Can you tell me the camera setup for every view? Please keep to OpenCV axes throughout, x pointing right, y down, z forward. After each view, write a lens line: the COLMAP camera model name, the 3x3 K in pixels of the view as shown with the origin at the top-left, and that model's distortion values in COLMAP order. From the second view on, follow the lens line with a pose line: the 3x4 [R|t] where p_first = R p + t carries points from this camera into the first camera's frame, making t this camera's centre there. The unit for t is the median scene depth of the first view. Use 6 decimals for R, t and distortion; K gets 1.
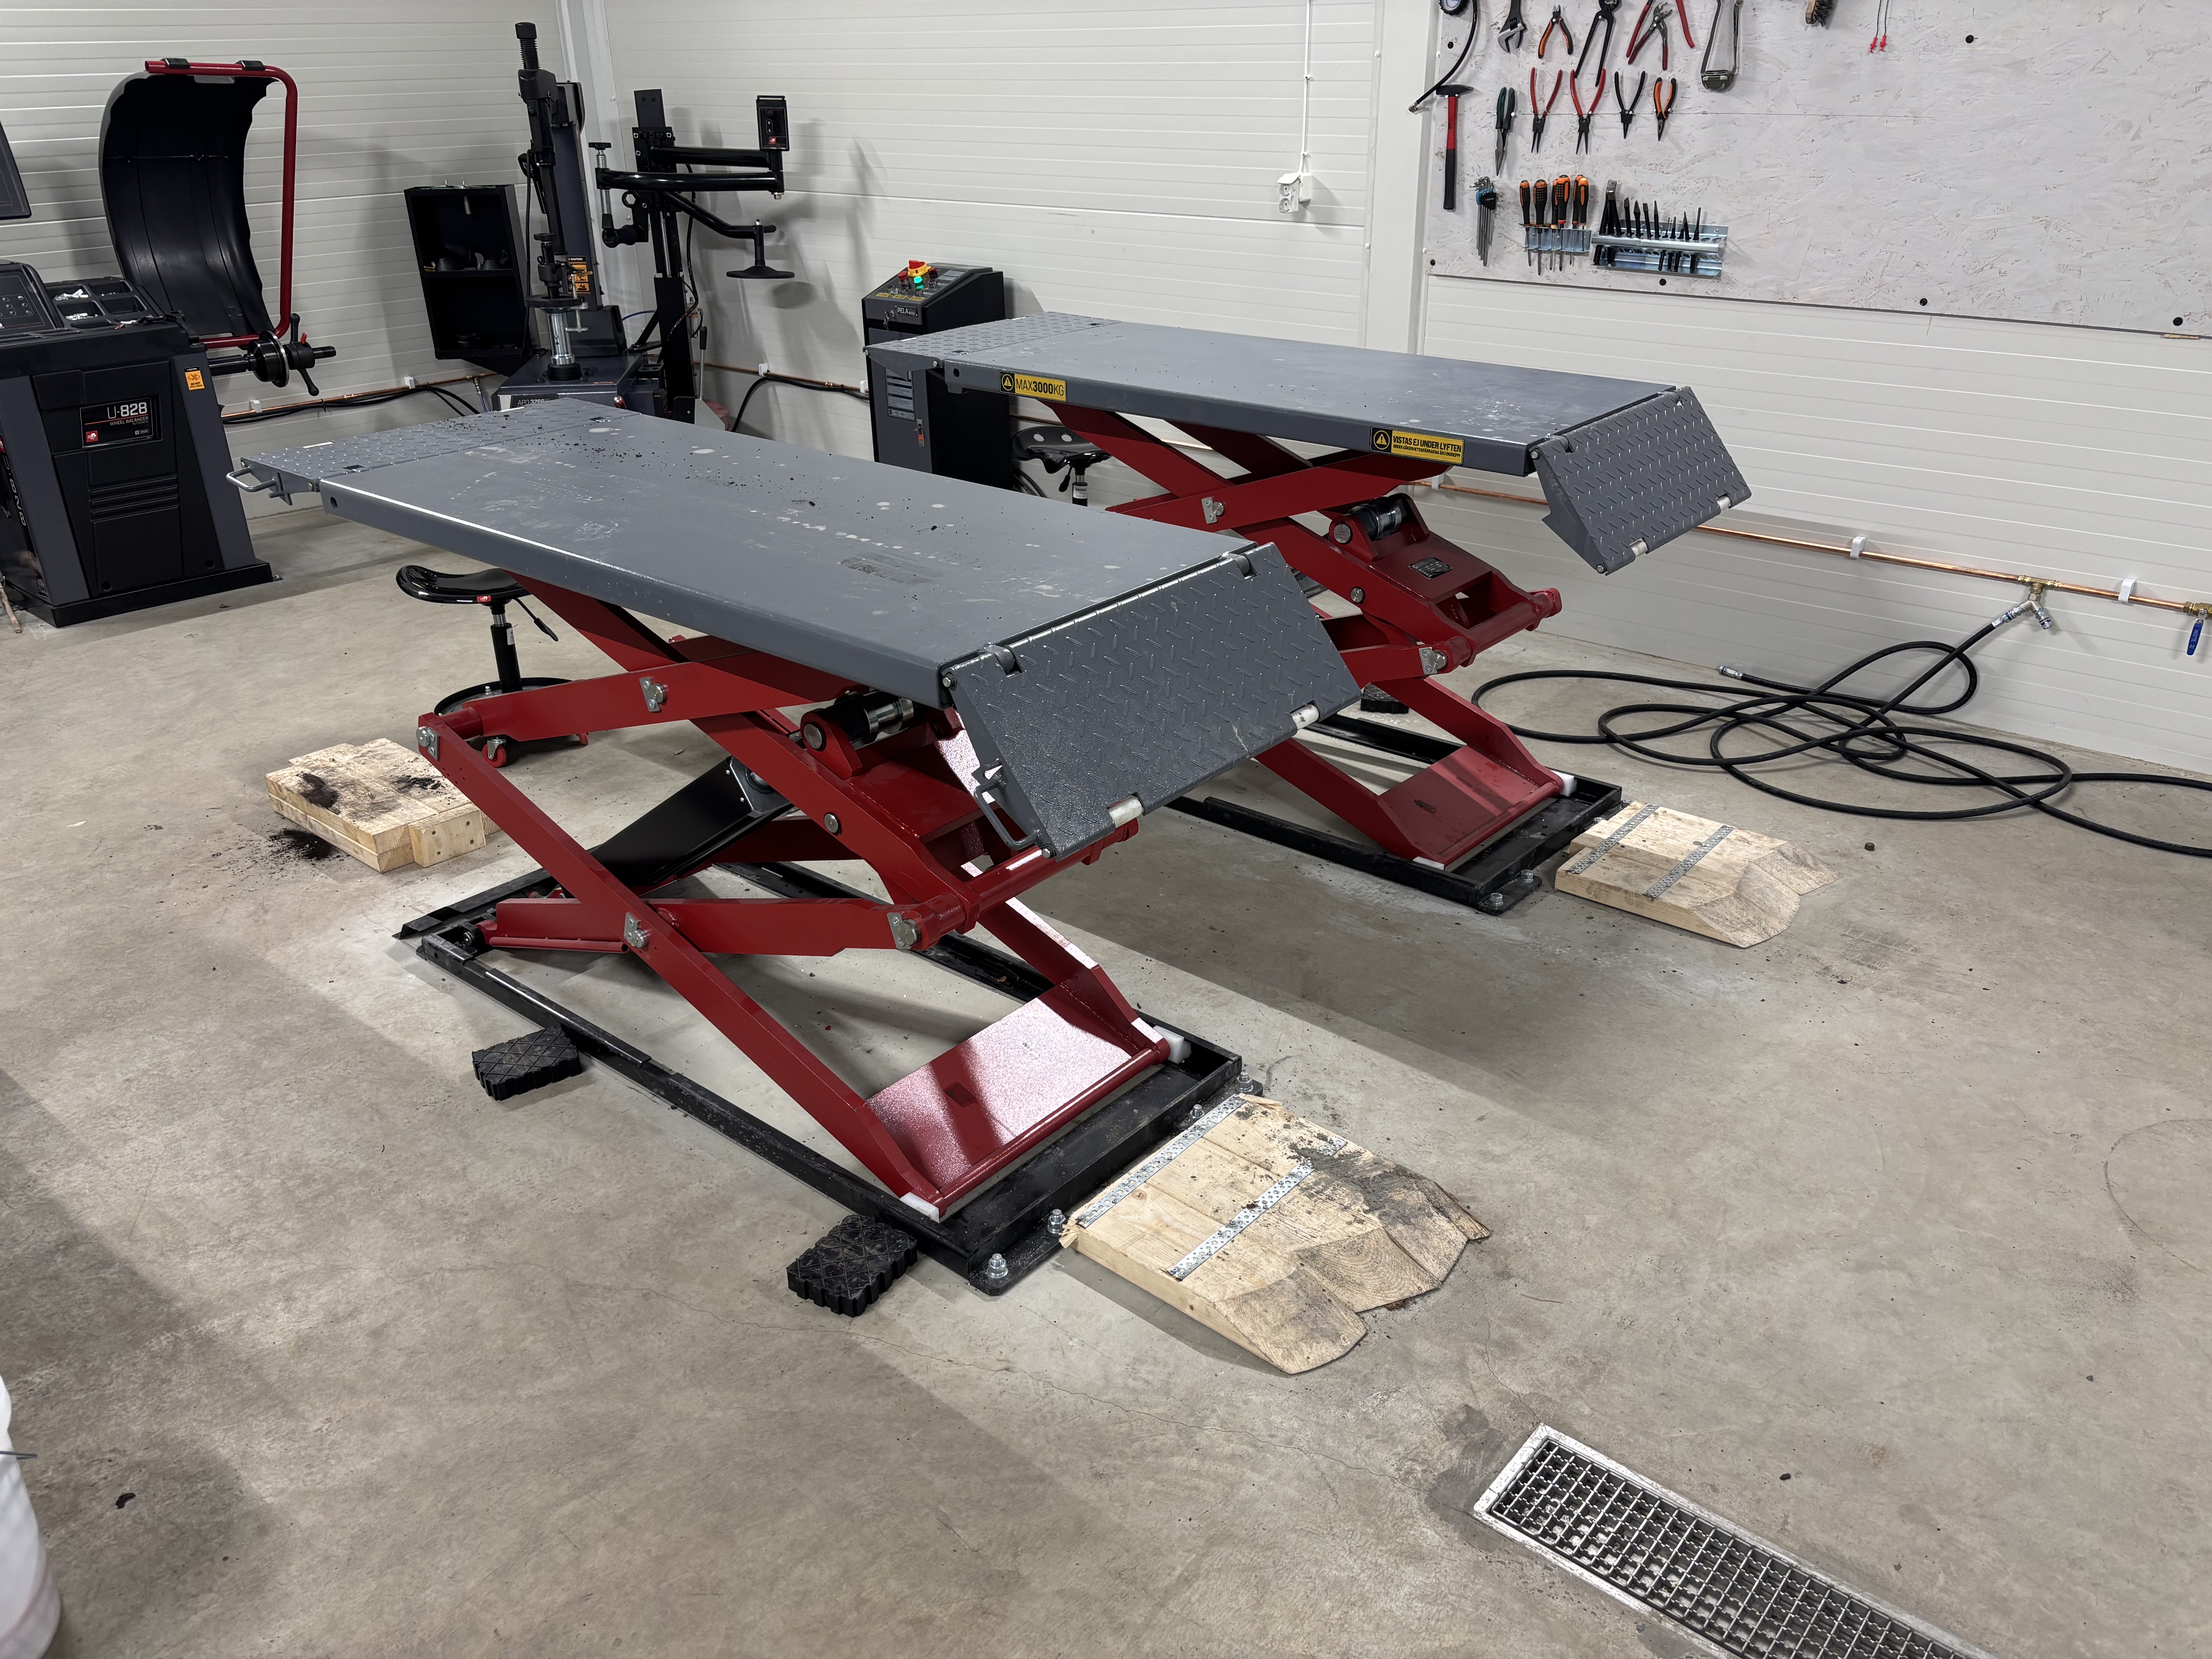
lens RADIAL K [[1672.1, 0, 1103.4], [0, 1672.1, 833.2], [0, 0, 1]] dist [0.036430, -0.041340]
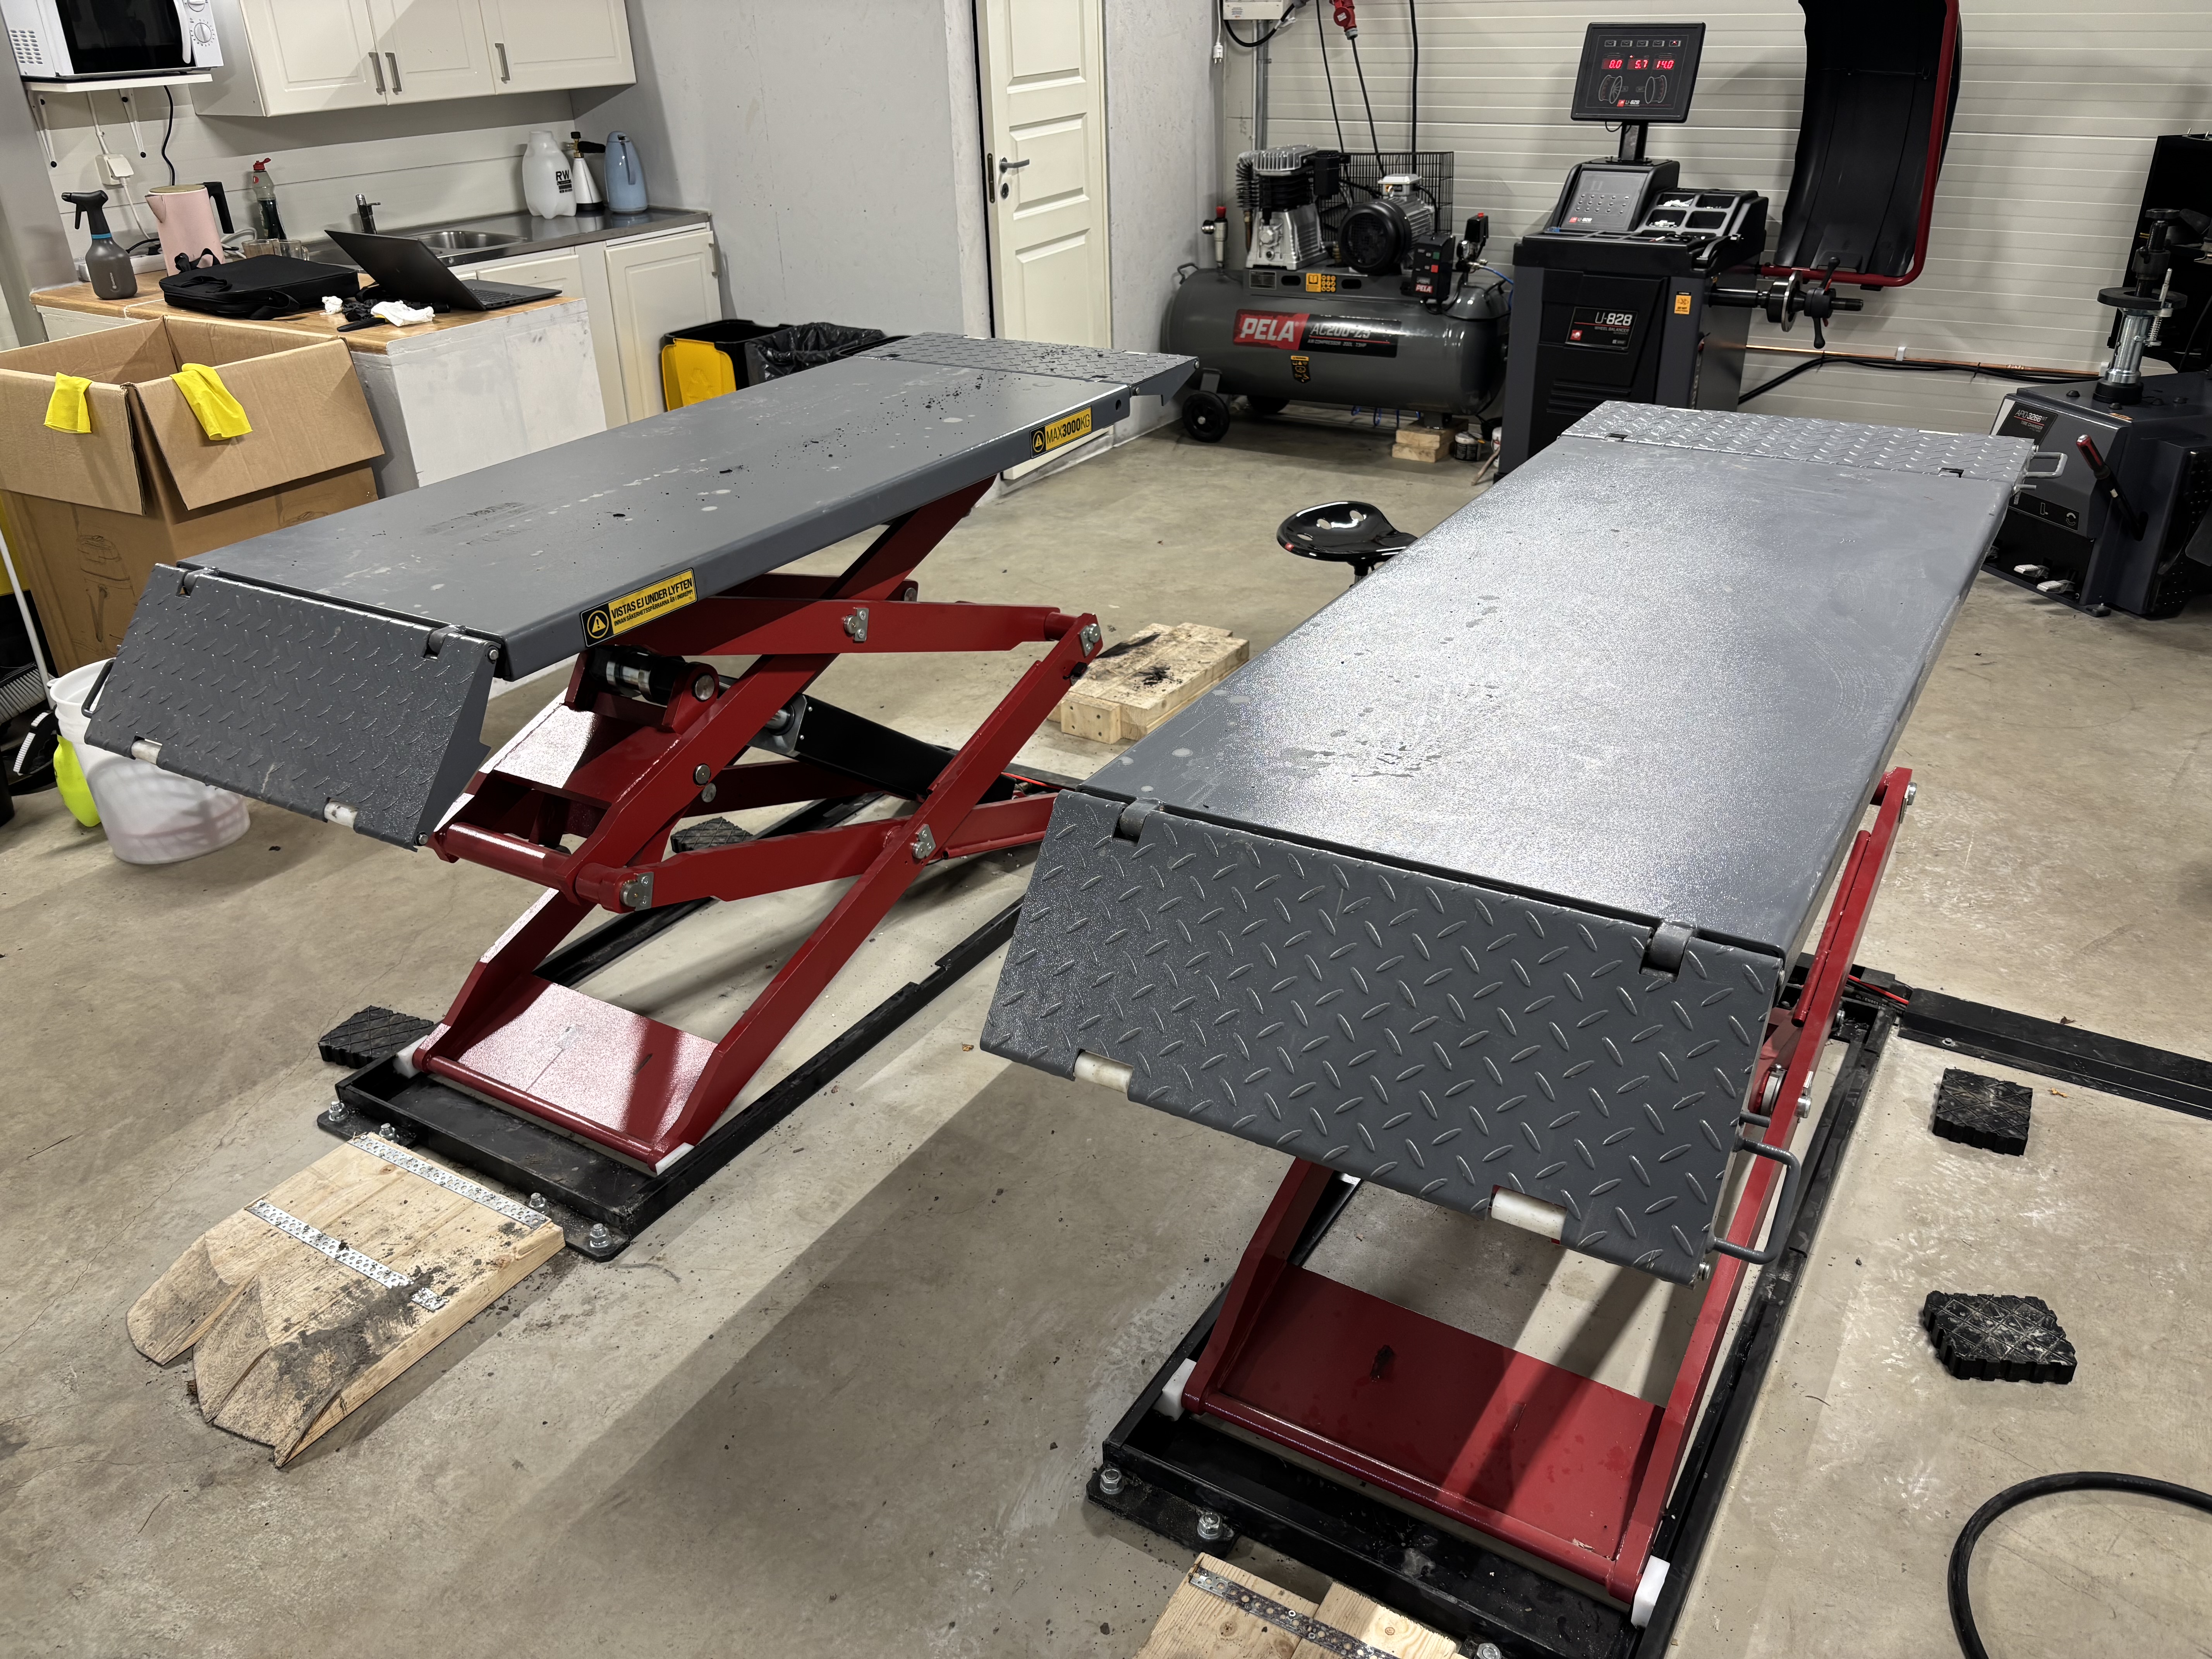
lens RADIAL K [[1680.7, 0, 1119.4], [0, 1680.7, 832.9], [0, 0, 1]] dist [0.054983, -0.069040]
pose [[0.153909, 0.460297, -0.874322, 0.526470], [-0.404123, 0.836796, 0.369402, -0.302145], [0.901663, 0.296479, 0.314807, 0.598975]]
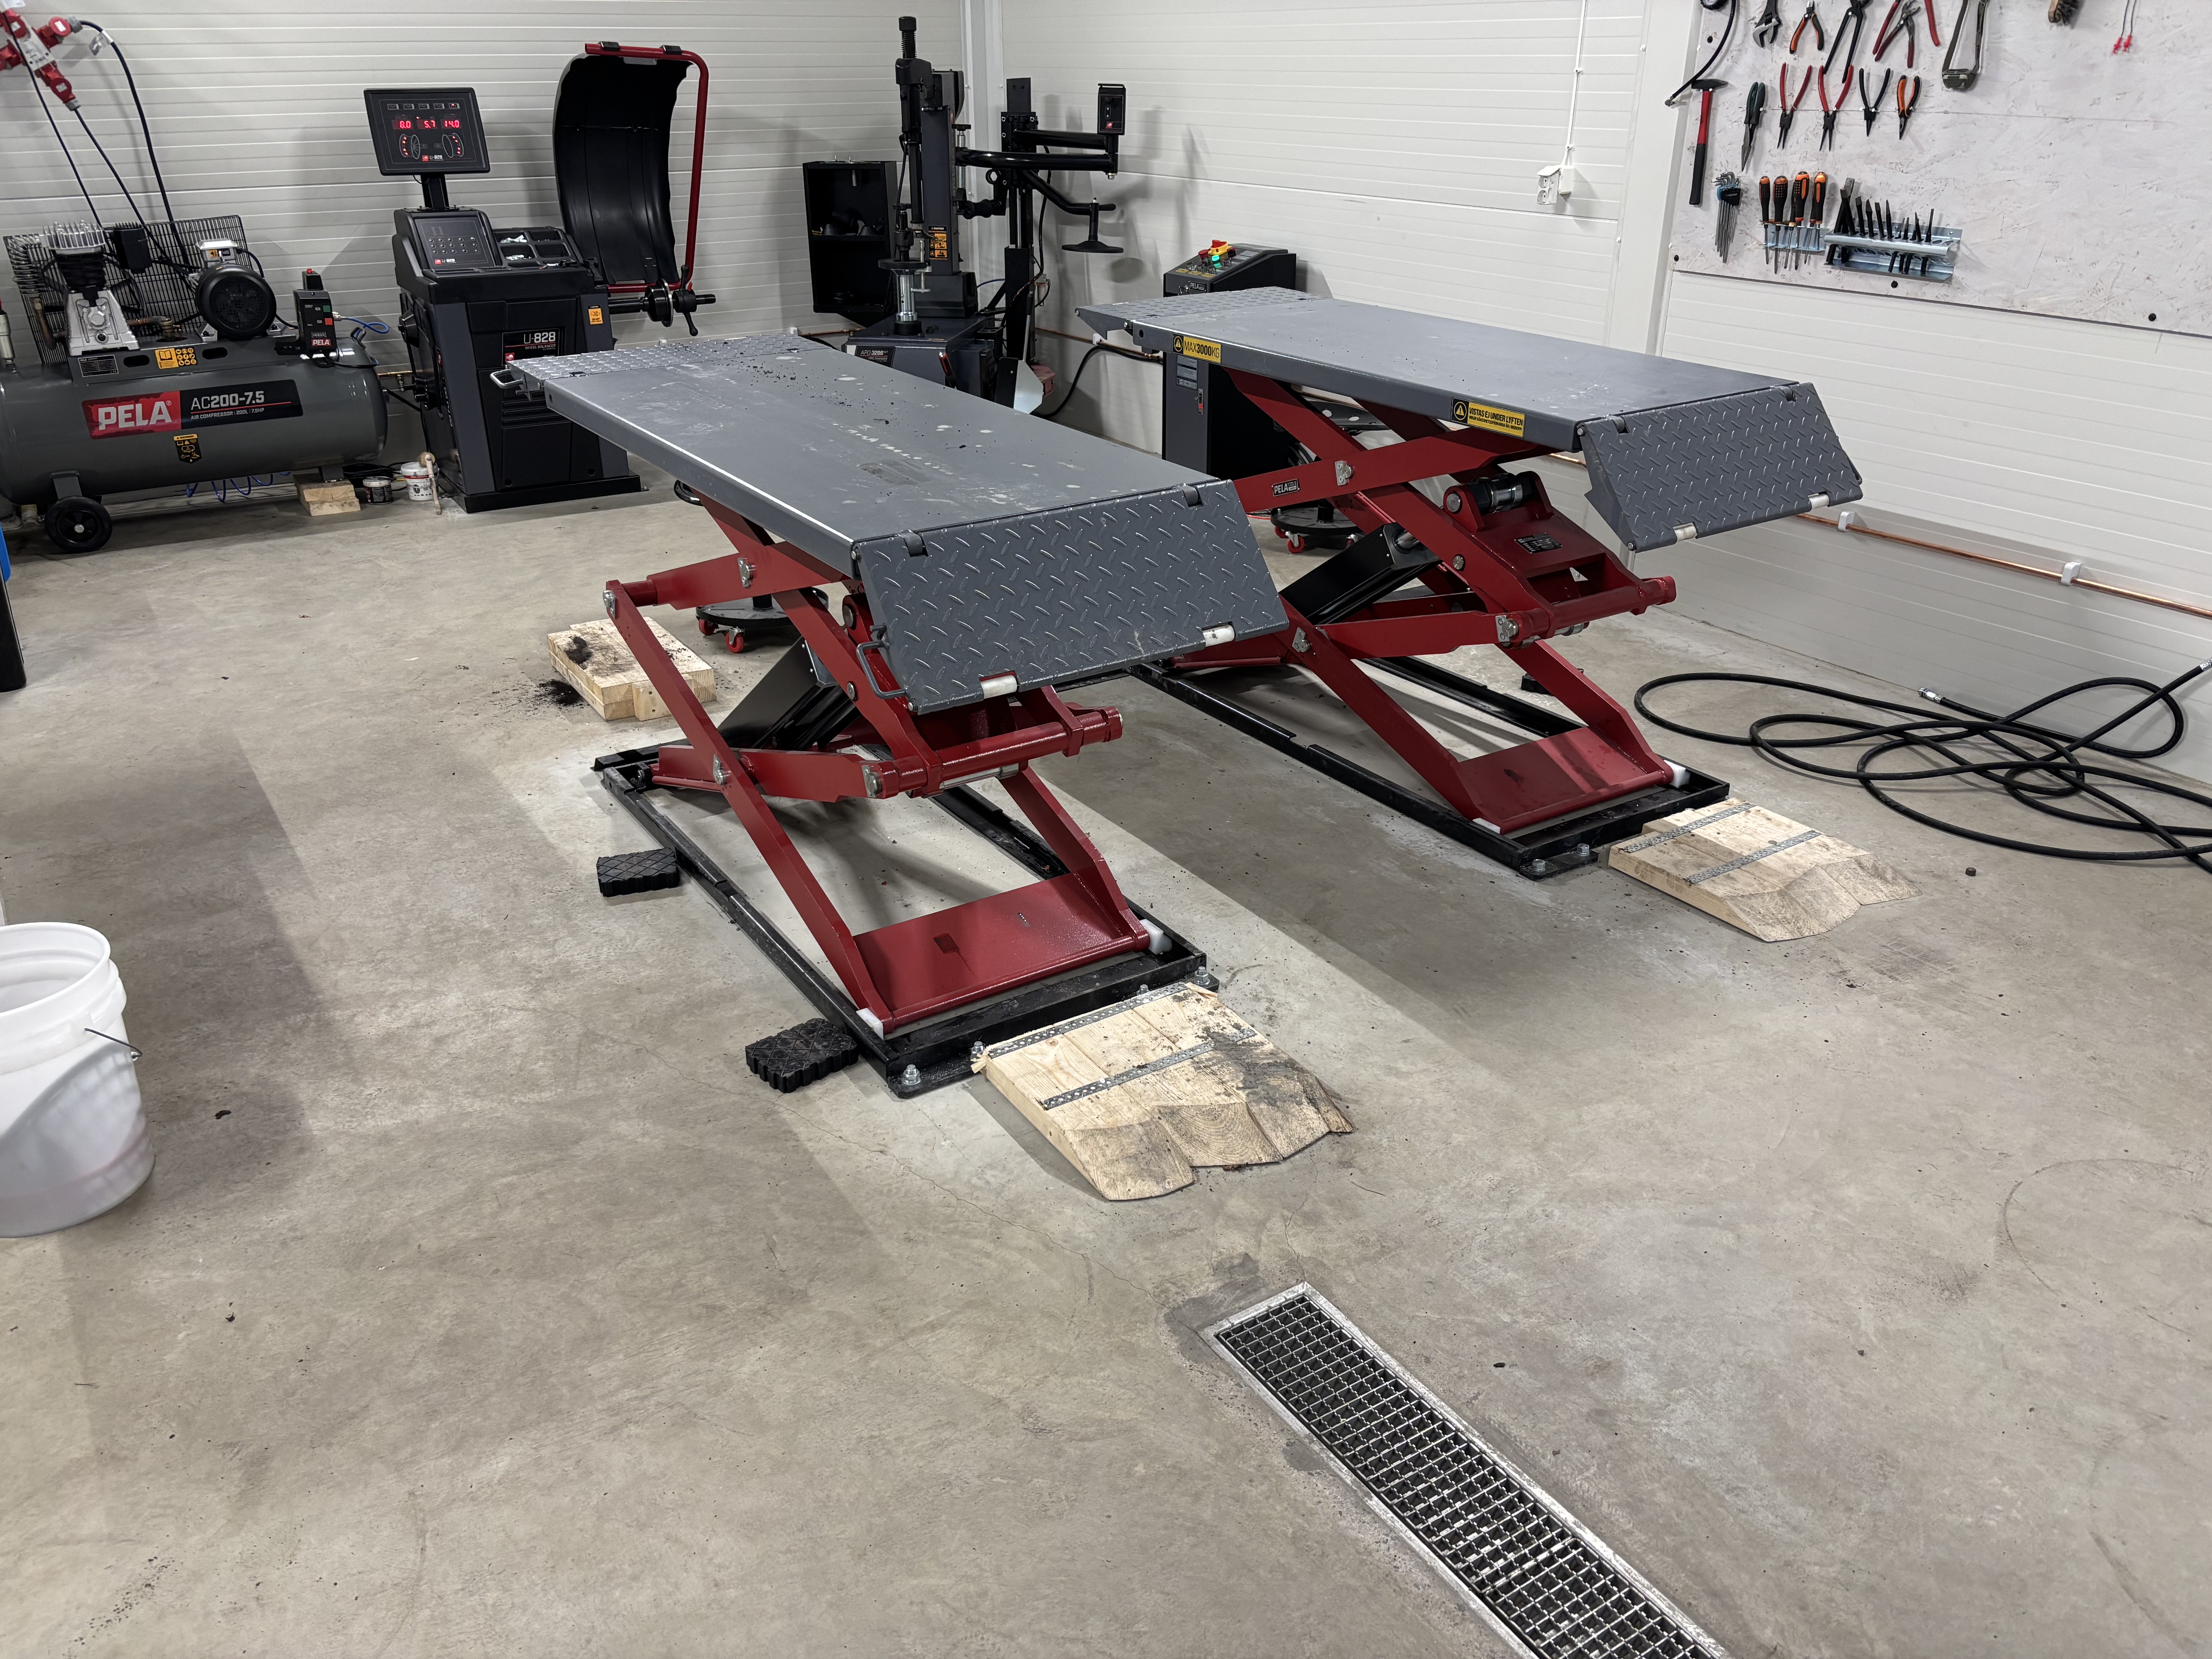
lens RADIAL K [[1677.5, 0, 1096.4], [0, 1677.5, 824.4], [0, 0, 1]] dist [0.039663, -0.050618]
pose [[0.956161, 0.130837, -0.261987, 0.194819], [-0.131921, 0.991168, 0.013528, 0.029388], [0.261443, 0.021626, 0.964977, -0.056212]]
